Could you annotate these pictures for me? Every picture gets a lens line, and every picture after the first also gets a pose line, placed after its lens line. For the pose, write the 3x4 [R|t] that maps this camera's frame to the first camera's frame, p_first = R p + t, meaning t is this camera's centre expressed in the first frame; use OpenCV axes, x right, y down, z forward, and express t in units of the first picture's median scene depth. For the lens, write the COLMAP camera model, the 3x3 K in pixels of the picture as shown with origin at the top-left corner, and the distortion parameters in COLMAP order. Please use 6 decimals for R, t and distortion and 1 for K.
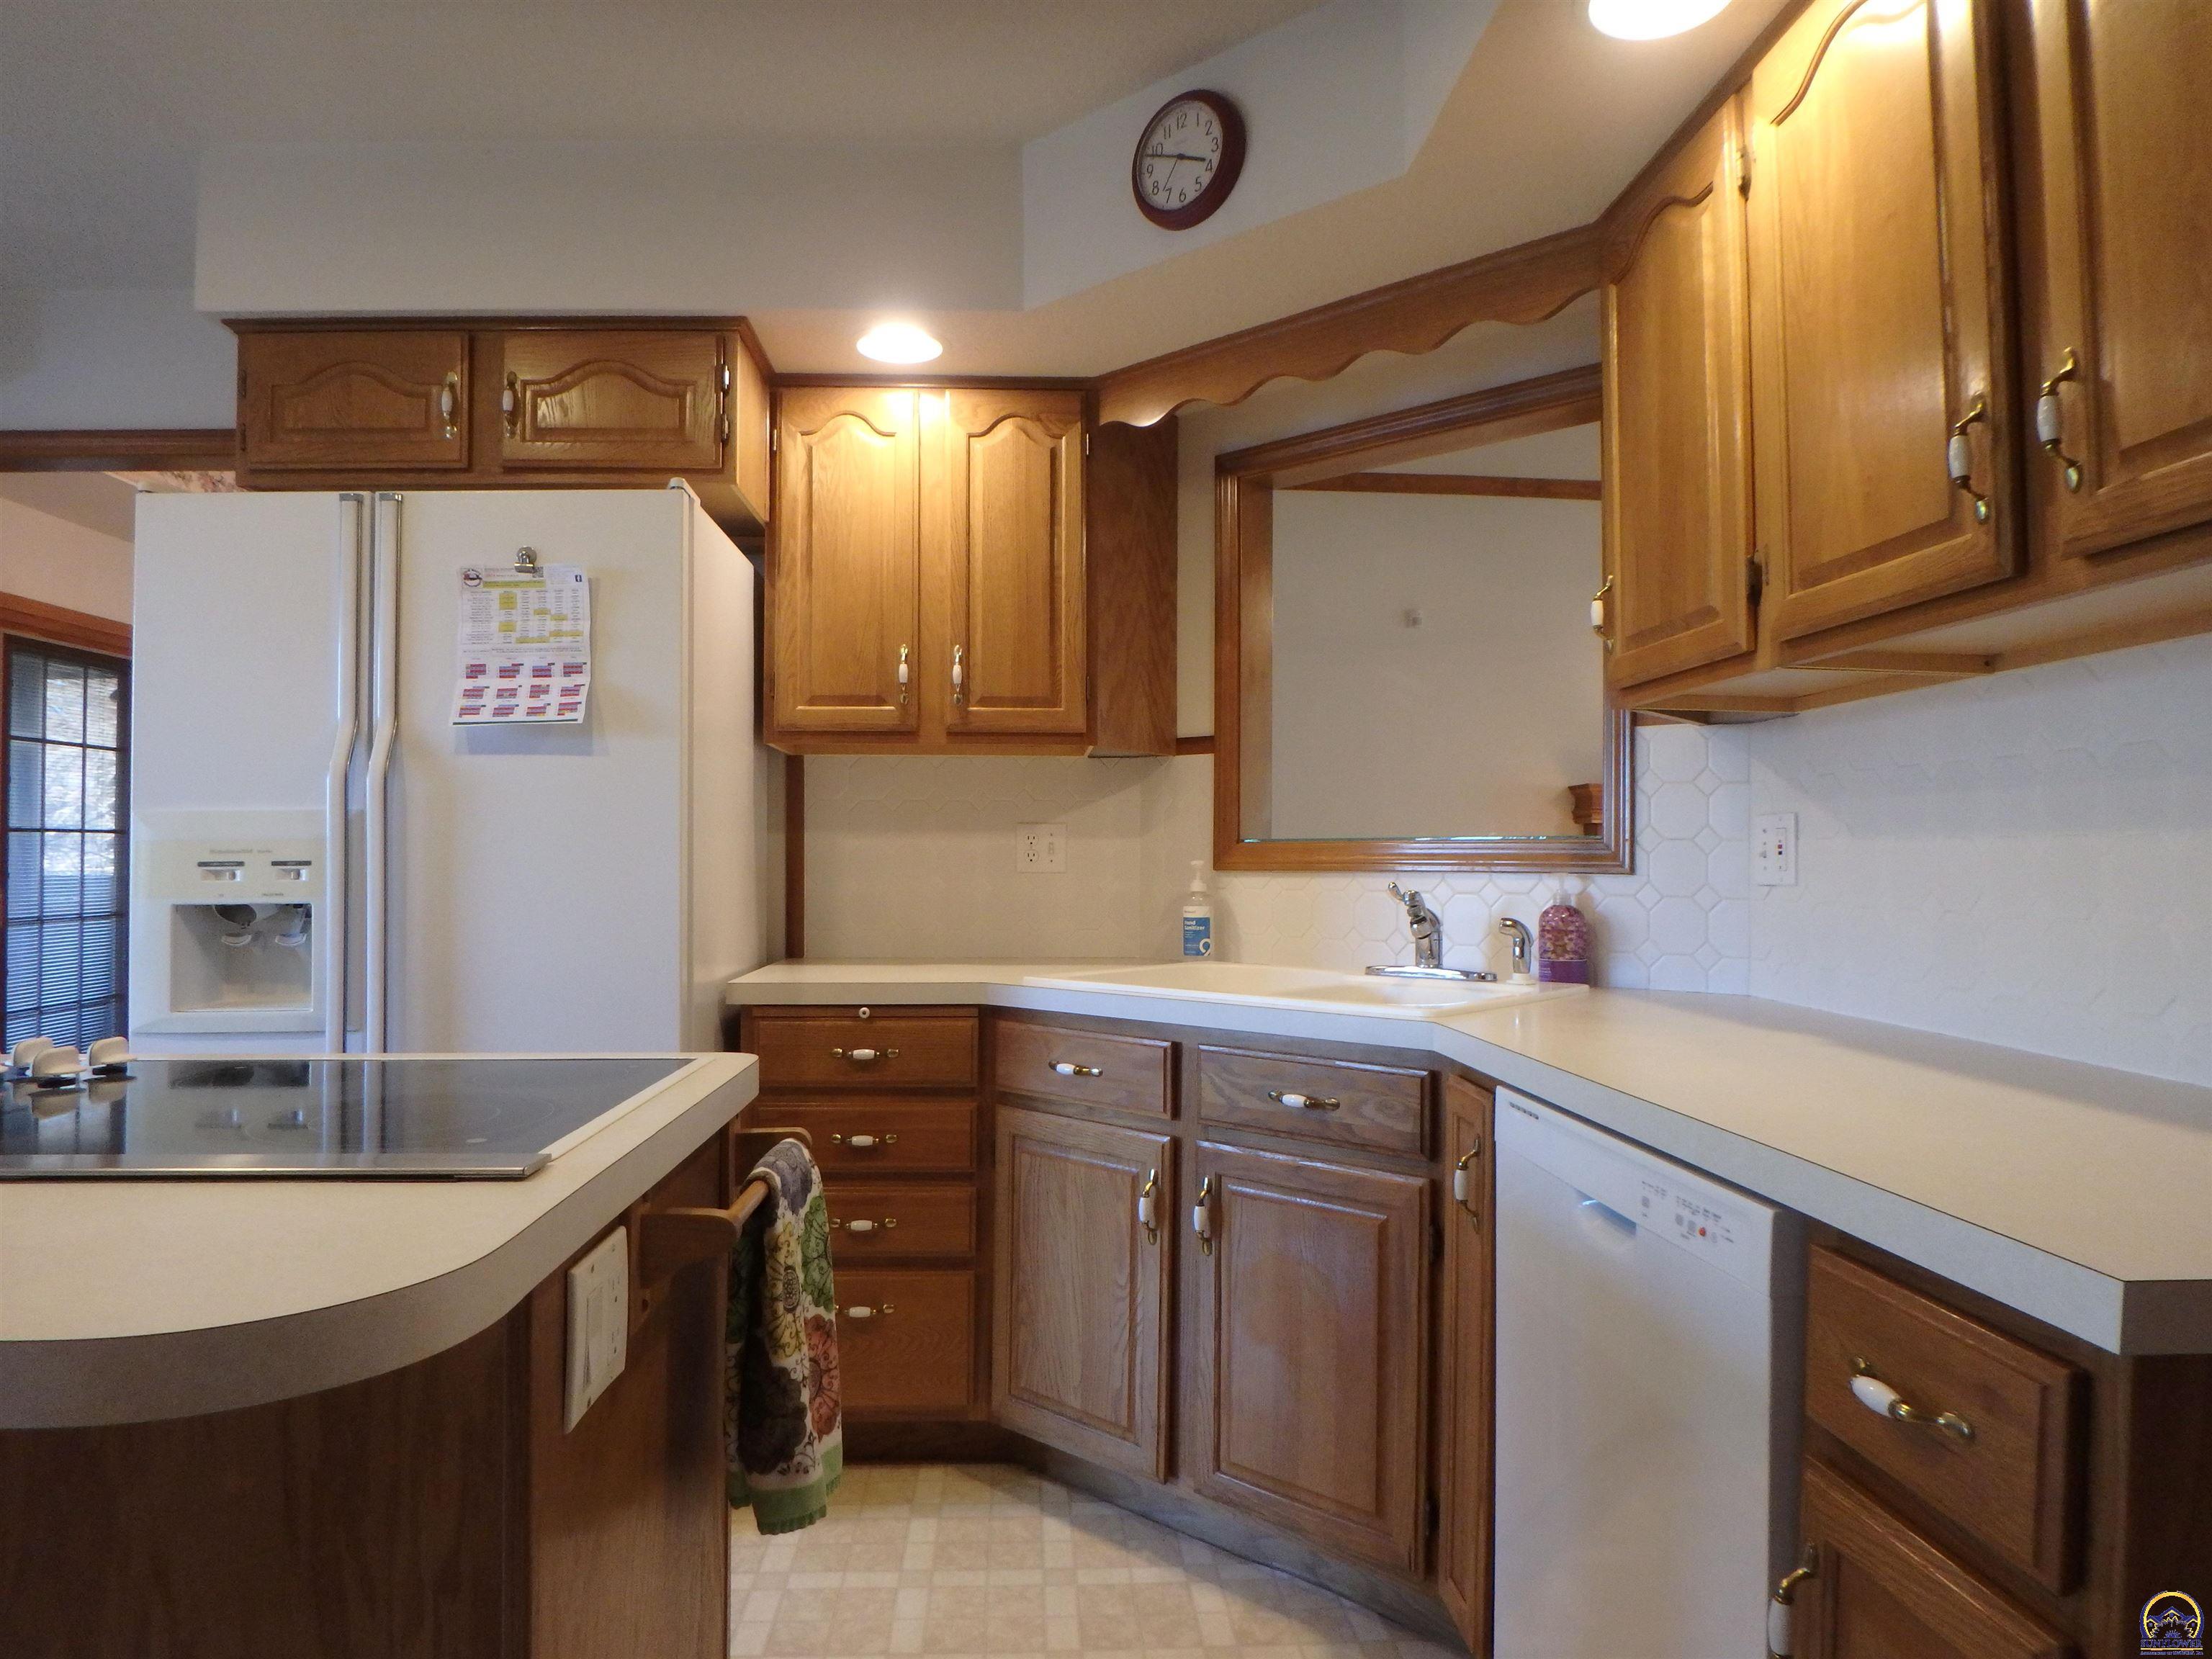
lens RADIAL K [[1363.0, 0, 1067.1], [0, 1363.0, 823.4], [0, 0, 1]] dist [-0.054005, 0.008096]
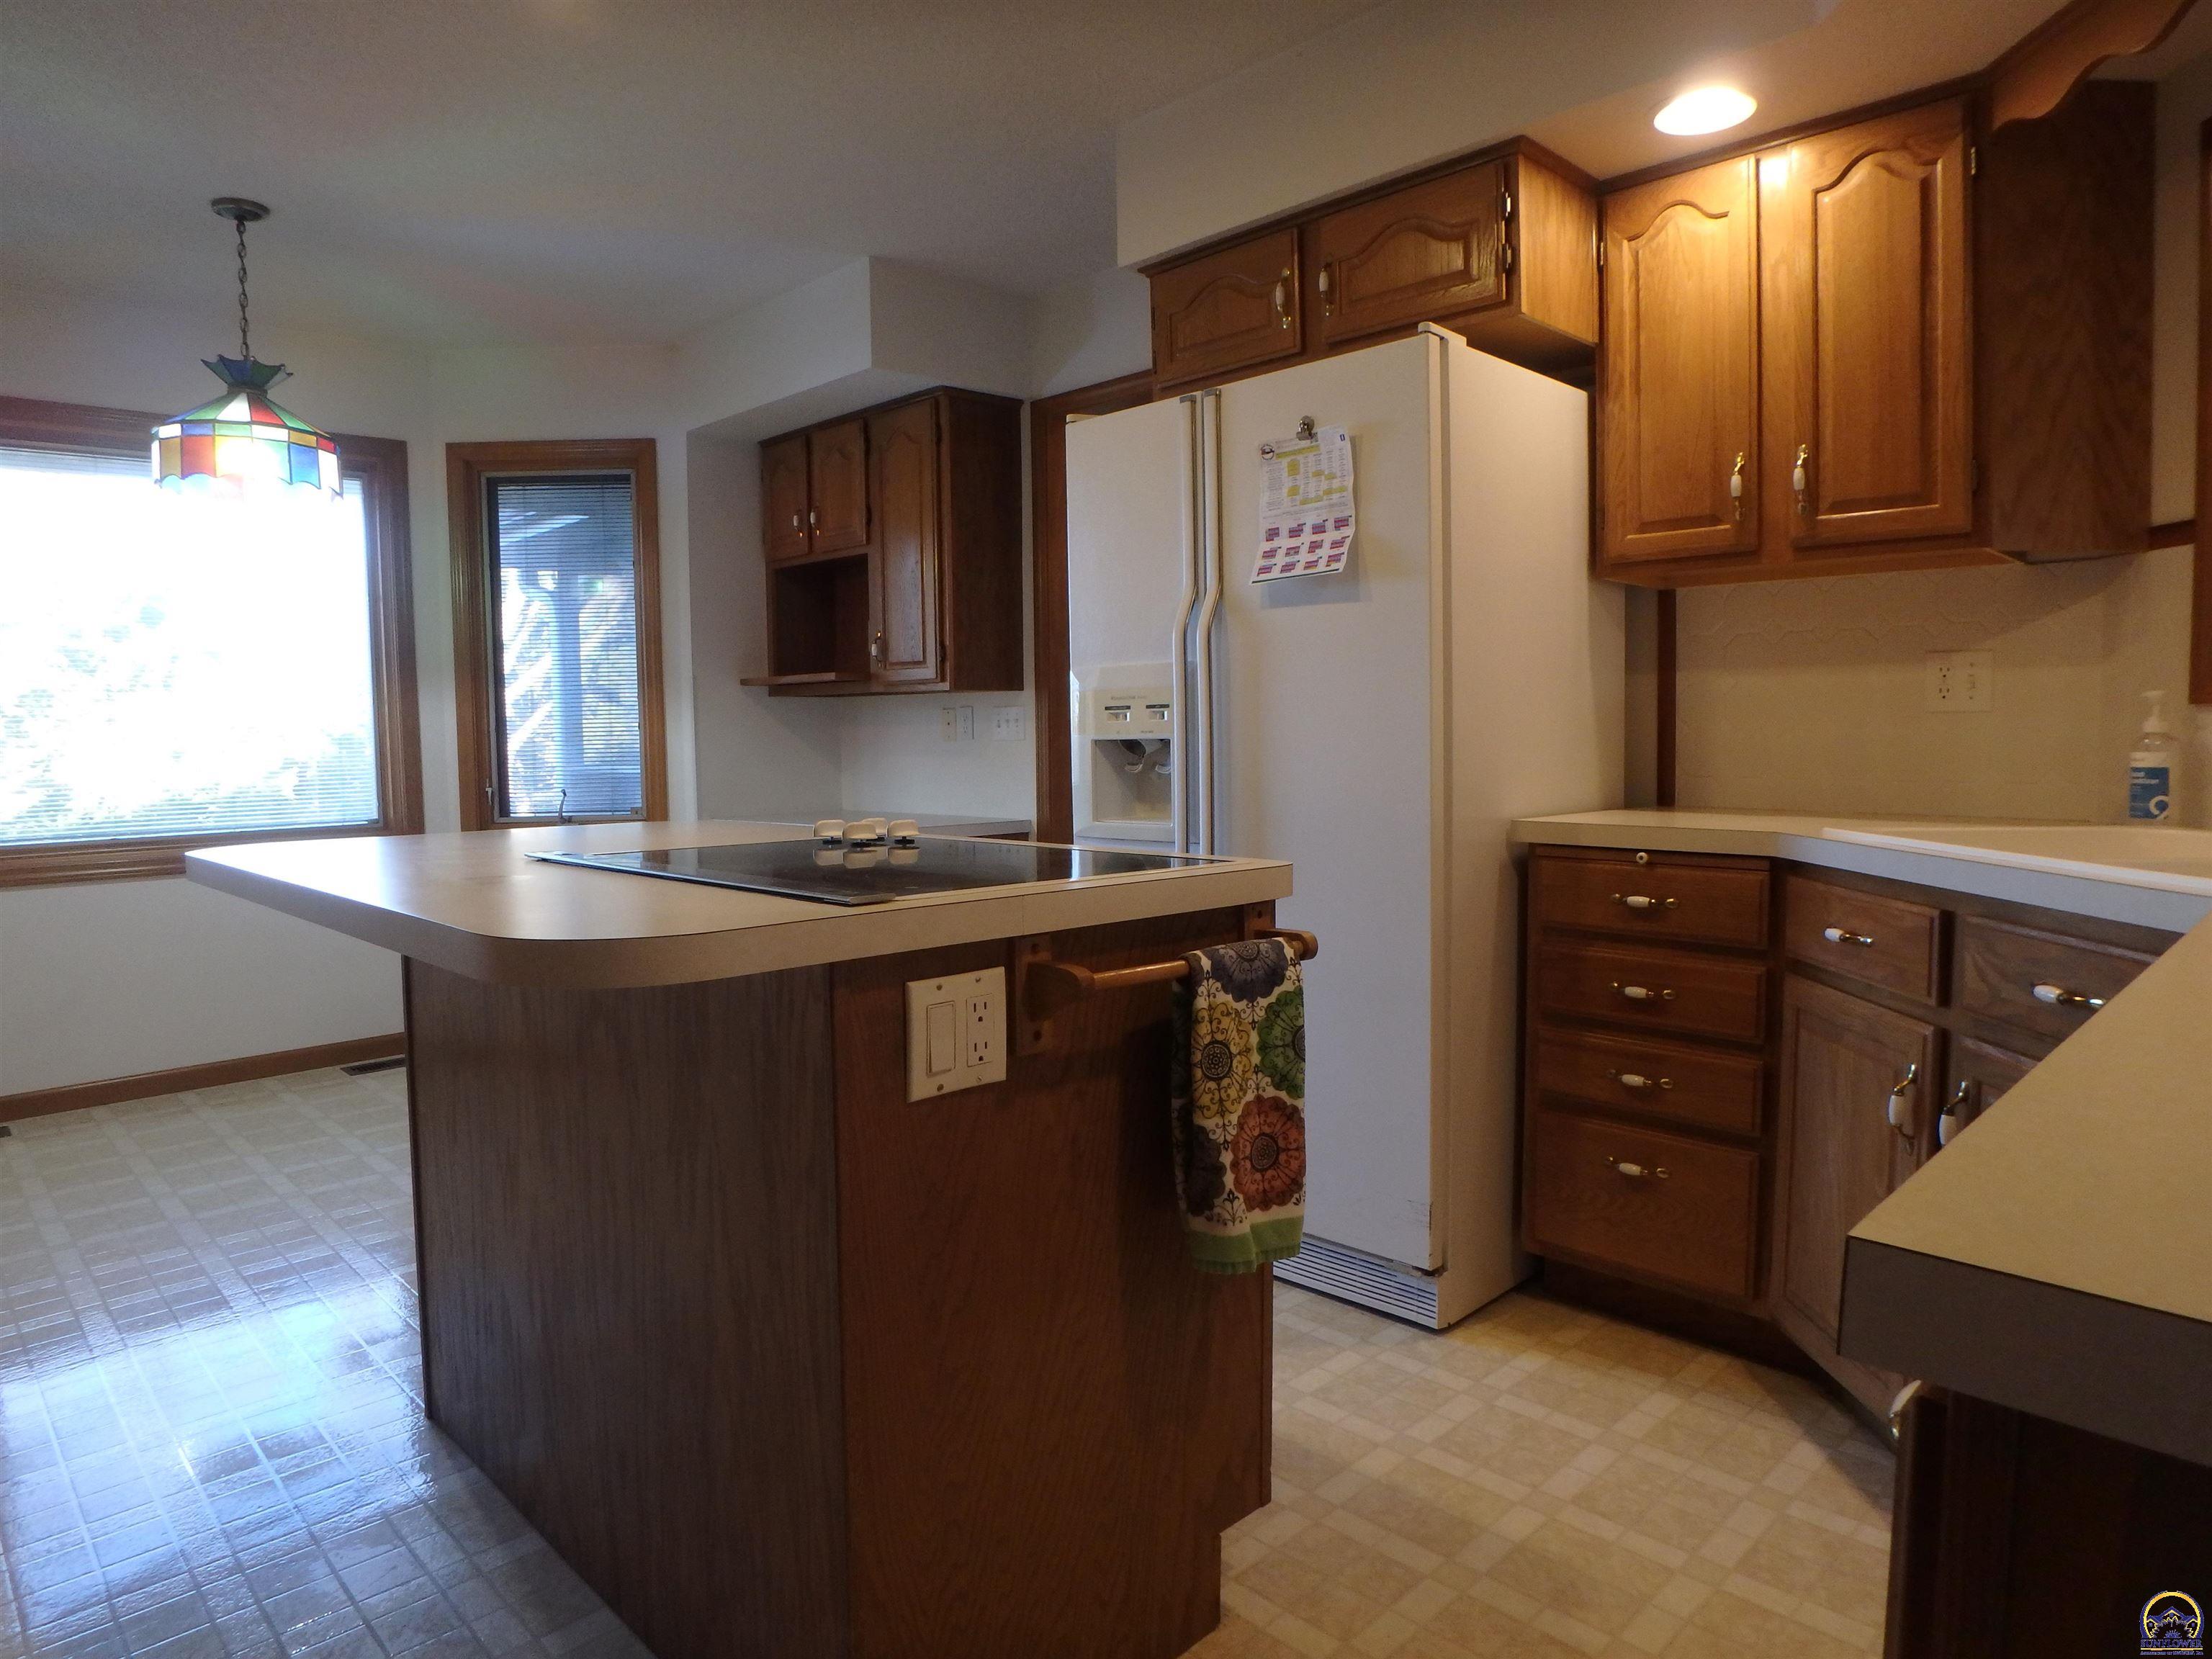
lens RADIAL K [[1363.0, 0, 1099.2], [0, 1363.0, 815.1], [0, 0, 1]] dist [-0.054005, 0.008096]
pose [[0.662527, 0.040010, -0.747969, 0.308793], [0.026728, 0.996674, 0.076988, 0.029031], [0.748561, -0.070998, 0.659254, 0.109808]]
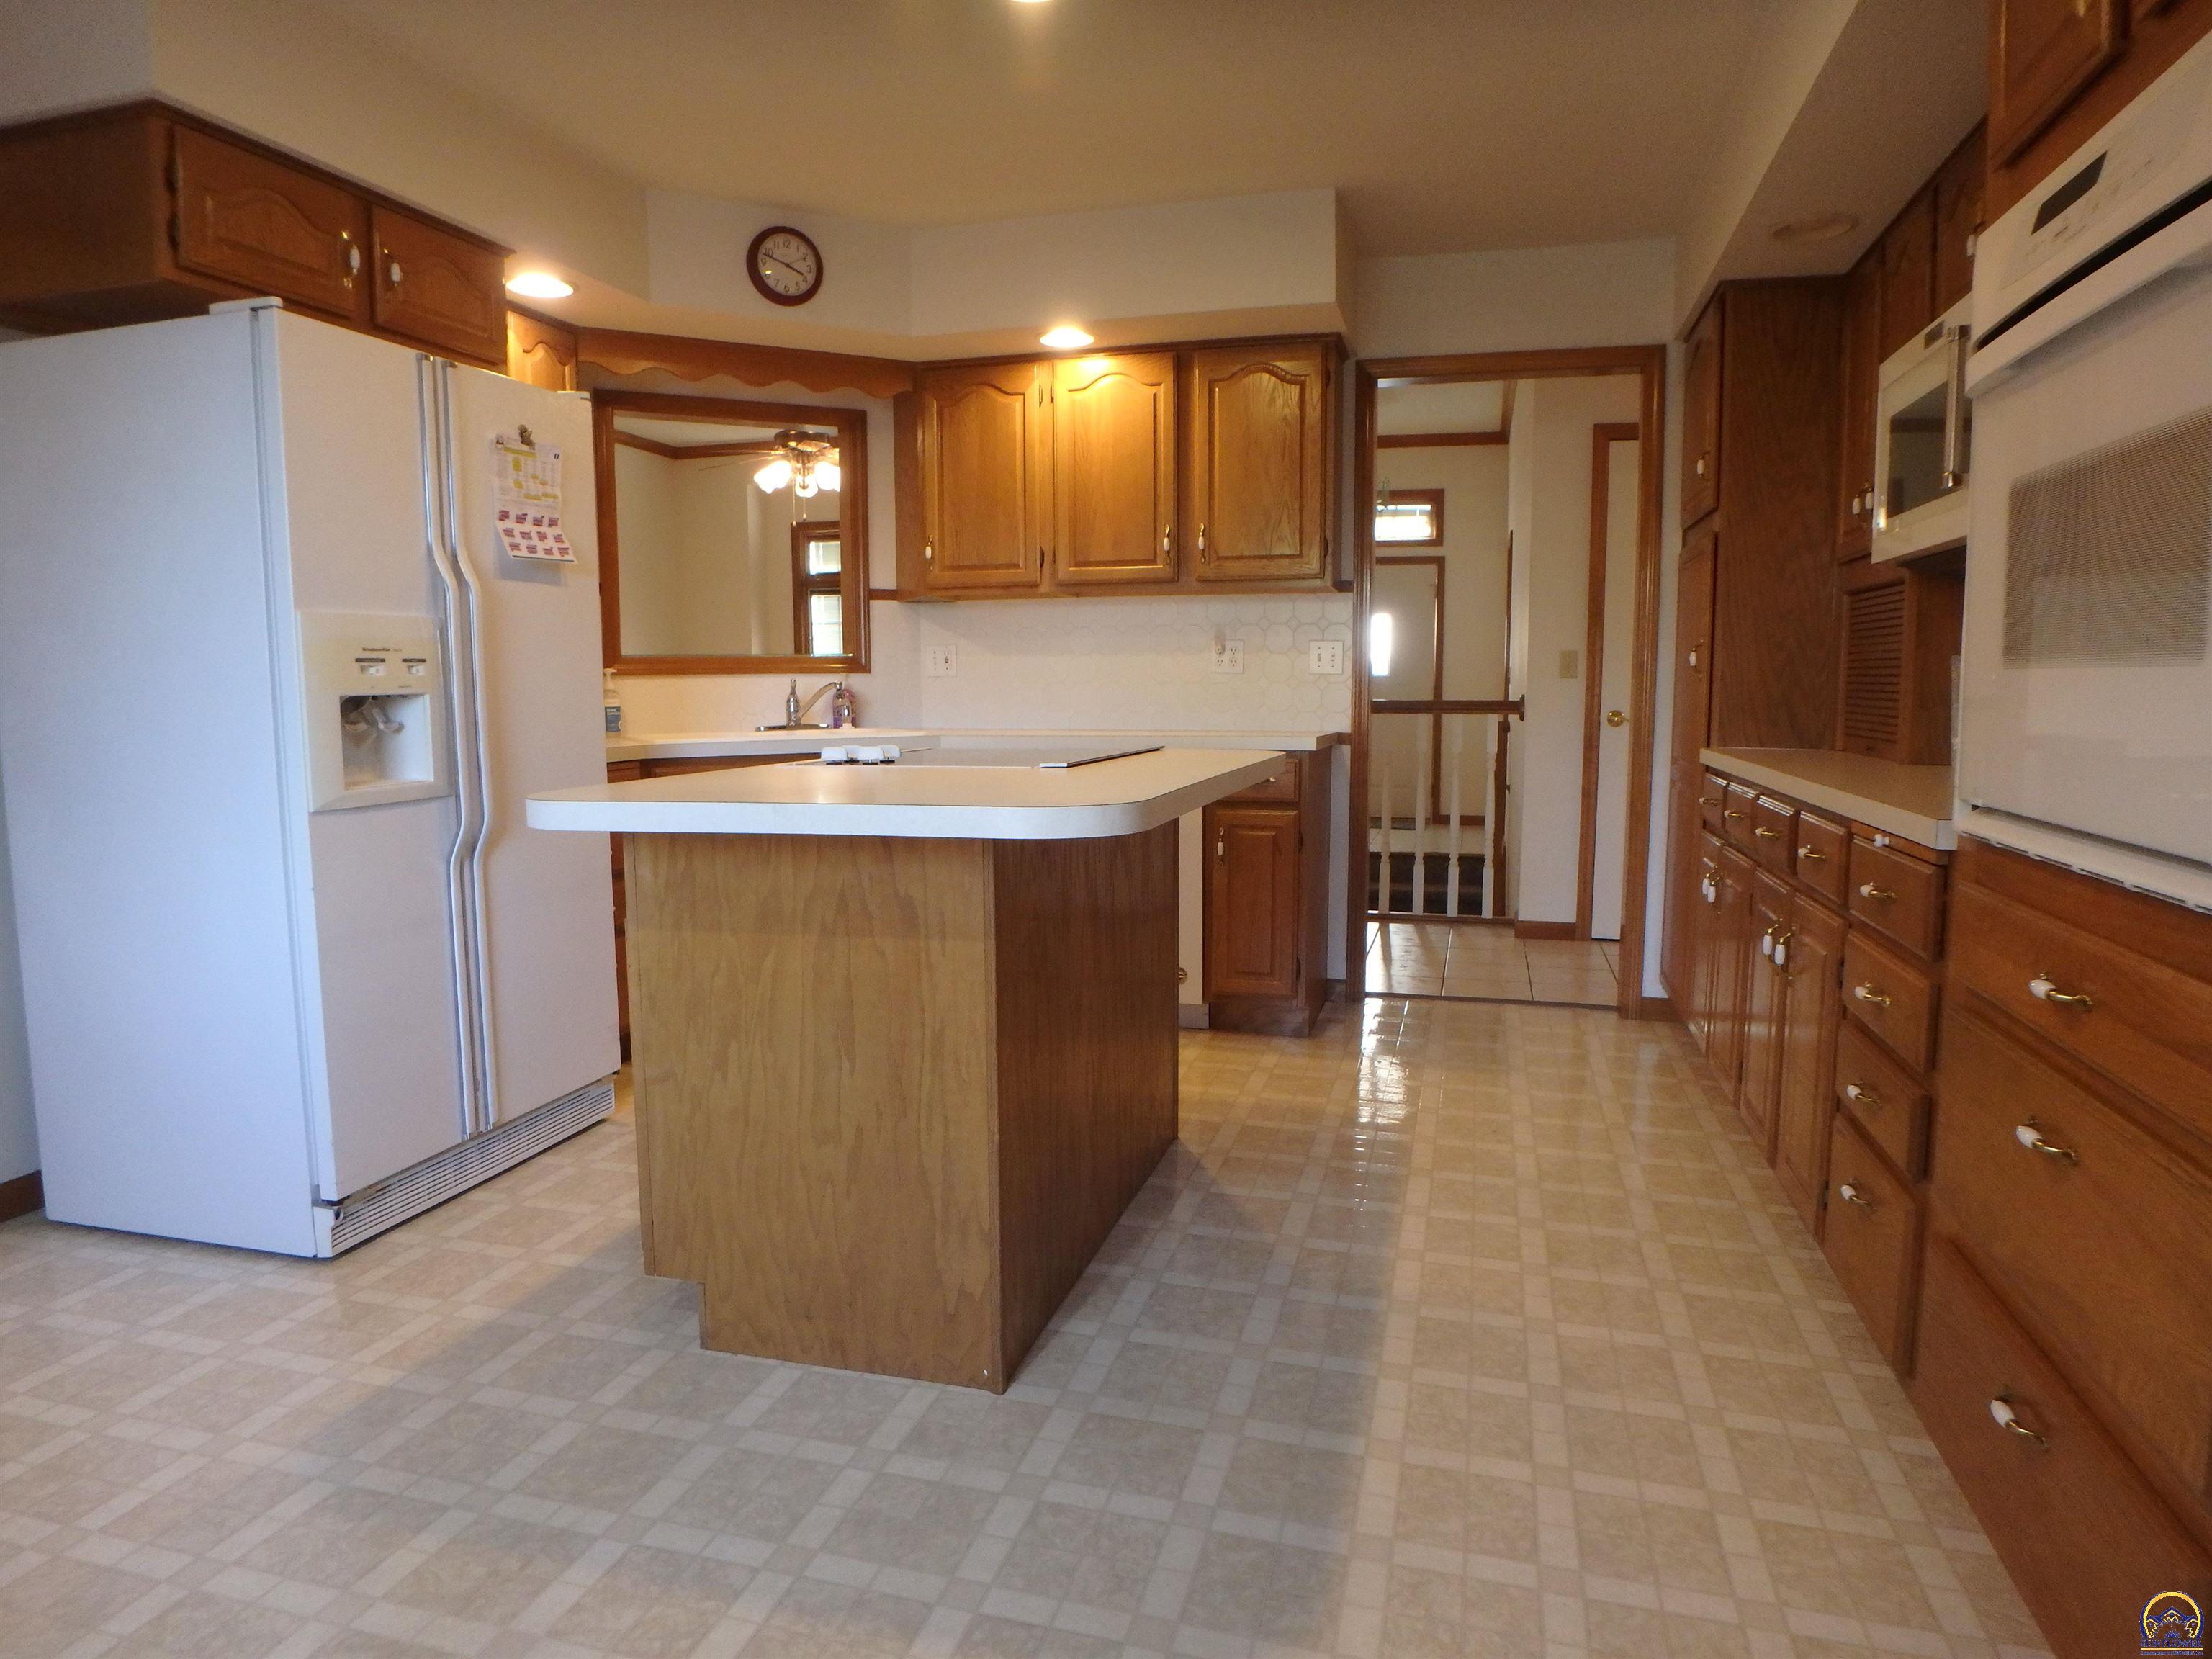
lens RADIAL K [[1363.0, 0, 1095.4], [0, 1363.0, 831.2], [0, 0, 1]] dist [-0.054005, 0.008096]
pose [[0.314634, -0.103691, 0.943533, -1.422018], [-0.016746, 0.993254, 0.114739, 0.030383], [-0.949065, -0.051902, 0.310775, 0.025785]]
